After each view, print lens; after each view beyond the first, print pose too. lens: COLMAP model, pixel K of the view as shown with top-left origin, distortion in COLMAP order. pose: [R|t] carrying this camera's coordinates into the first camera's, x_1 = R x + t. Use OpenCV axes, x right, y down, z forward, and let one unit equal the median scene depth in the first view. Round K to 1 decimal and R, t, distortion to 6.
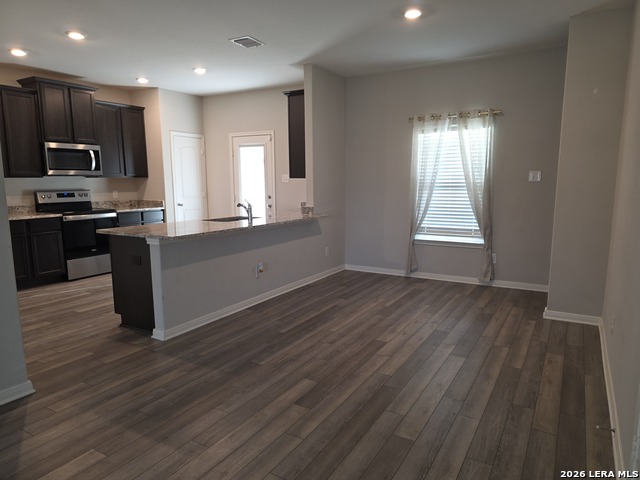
lens RADIAL K [[428.9, 0, 317.2], [0, 428.9, 245.4], [0, 0, 1]] dist [0.034325, -0.021175]
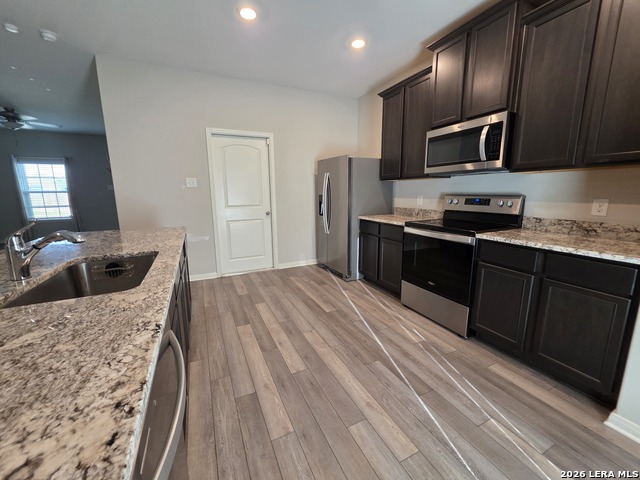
lens RADIAL K [[256.8, 0, 319.0], [0, 256.8, 234.2], [0, 0, 1]] dist [0.002271, -0.000071]
pose [[-0.559706, 0.145924, -0.815742, -0.101246], [-0.117192, 0.960543, 0.252235, -0.143519], [0.820363, 0.236776, -0.520521, 1.044315]]
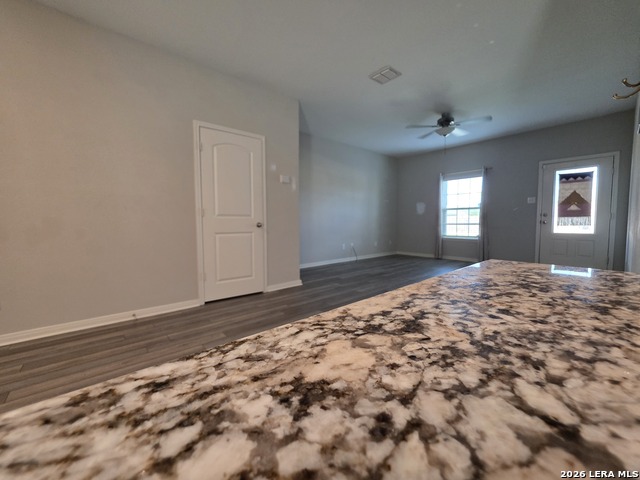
lens RADIAL K [[256.8, 0, 317.7], [0, 256.8, 235.9], [0, 0, 1]] dist [0.002271, -0.000071]
pose [[-0.945672, -0.010422, 0.324954, -0.166735], [0.057333, 0.978478, 0.198229, -0.035364], [-0.320027, 0.206090, -0.924722, 0.636117]]
